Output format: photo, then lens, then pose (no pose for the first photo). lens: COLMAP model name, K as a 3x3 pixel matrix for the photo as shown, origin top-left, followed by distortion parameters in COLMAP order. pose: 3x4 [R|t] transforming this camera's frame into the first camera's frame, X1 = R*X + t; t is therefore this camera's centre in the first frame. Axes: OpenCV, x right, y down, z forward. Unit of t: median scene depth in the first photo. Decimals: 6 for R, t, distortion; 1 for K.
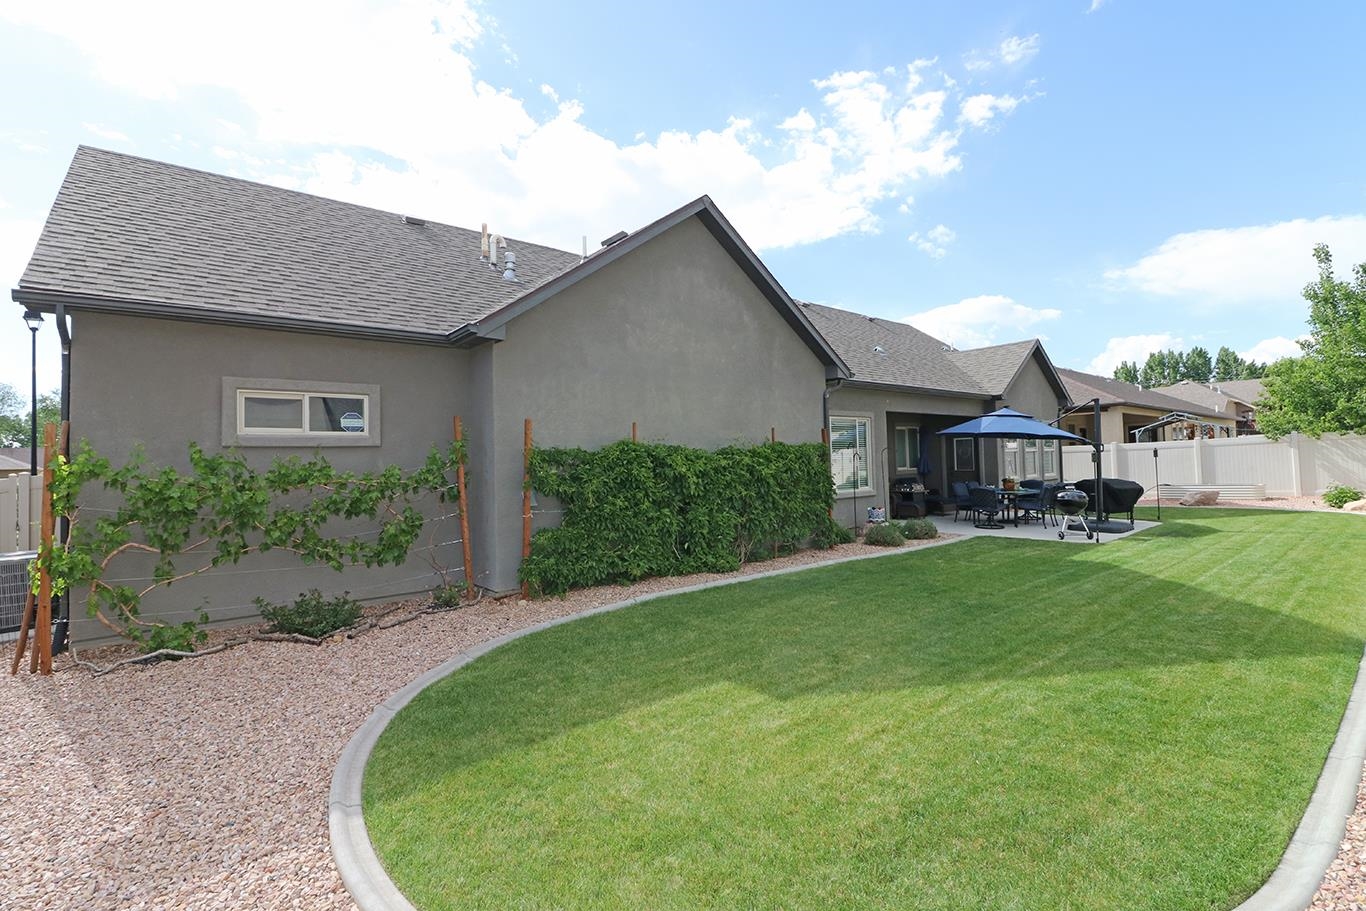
lens RADIAL K [[641.3, 0, 683.3], [0, 641.3, 440.2], [0, 0, 1]] dist [-0.000216, -0.009150]
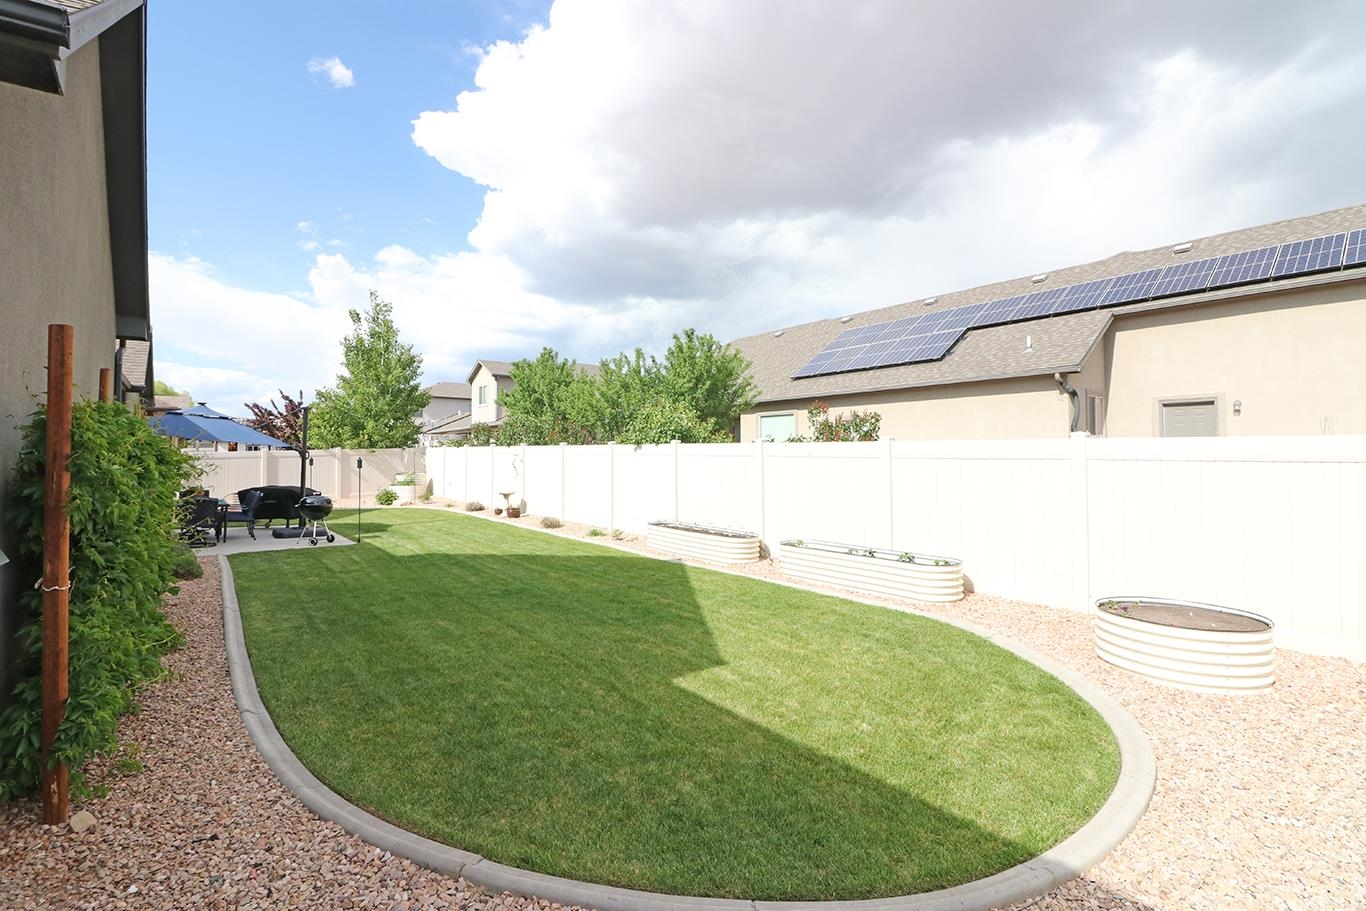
lens RADIAL K [[641.3, 0, 683.3], [0, 641.3, 440.2], [0, 0, 1]] dist [-0.000216, -0.009150]
pose [[0.035871, 0.049012, 0.998154, -0.376597], [-0.022875, 0.998575, -0.048211, 0.027784], [-0.999095, -0.021103, 0.036941, 0.401065]]
